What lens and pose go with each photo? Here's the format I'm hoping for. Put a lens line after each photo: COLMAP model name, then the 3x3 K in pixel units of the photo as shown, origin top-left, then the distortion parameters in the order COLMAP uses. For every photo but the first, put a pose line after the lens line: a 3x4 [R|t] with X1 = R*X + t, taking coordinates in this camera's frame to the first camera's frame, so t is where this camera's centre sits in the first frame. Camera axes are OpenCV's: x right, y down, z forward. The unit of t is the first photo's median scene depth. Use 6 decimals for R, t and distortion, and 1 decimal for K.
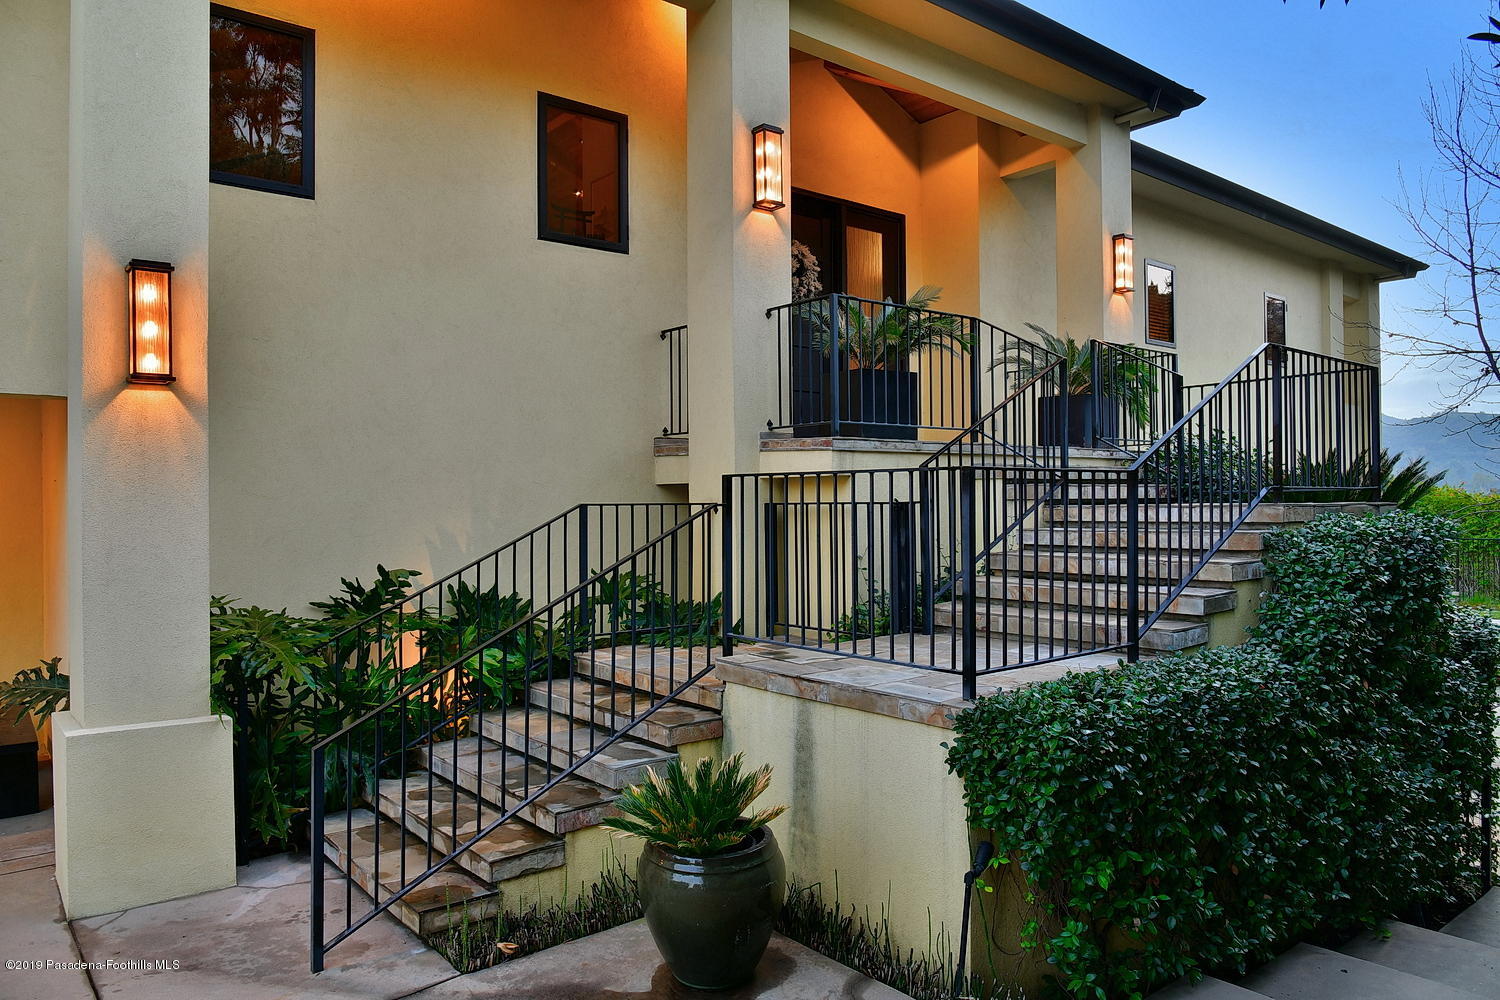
lens RADIAL K [[1046.5, 0, 750.0], [0, 1046.5, 500.0], [0, 0, 1]] dist [-0.032476, -0.000137]
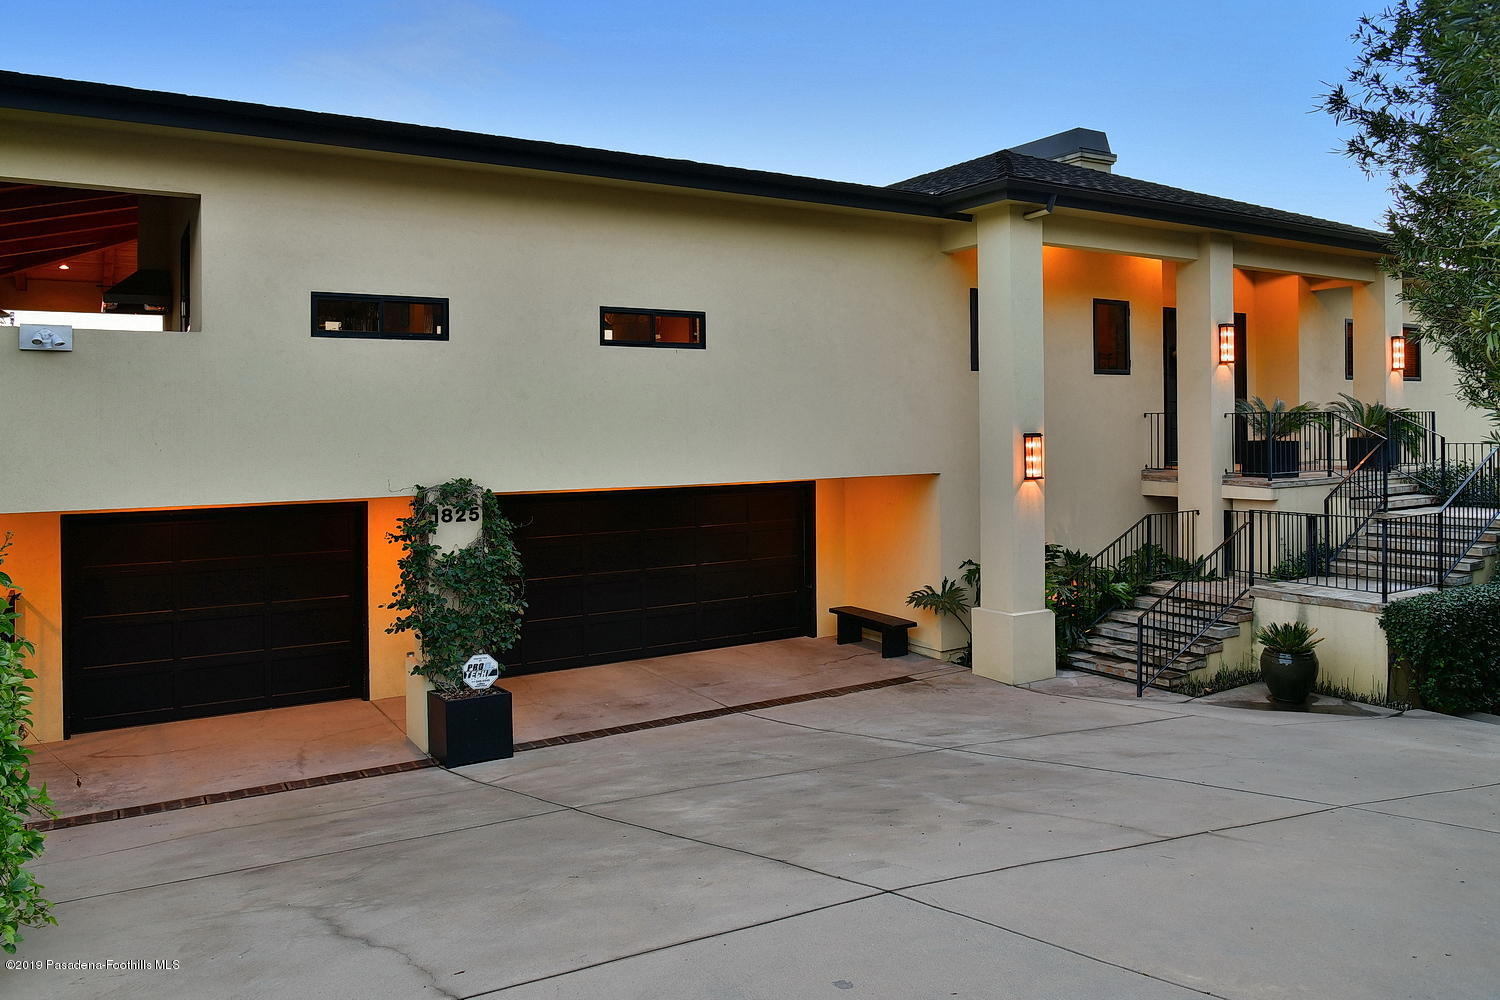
lens RADIAL K [[1028.2, 0, 747.0], [0, 1028.2, 448.9], [0, 0, 1]] dist [-0.030875, -0.001245]
pose [[0.987323, -0.008699, -0.158485, -0.837852], [0.011055, 0.999841, 0.013992, -0.221261], [0.158339, -0.015567, 0.987262, -1.556672]]
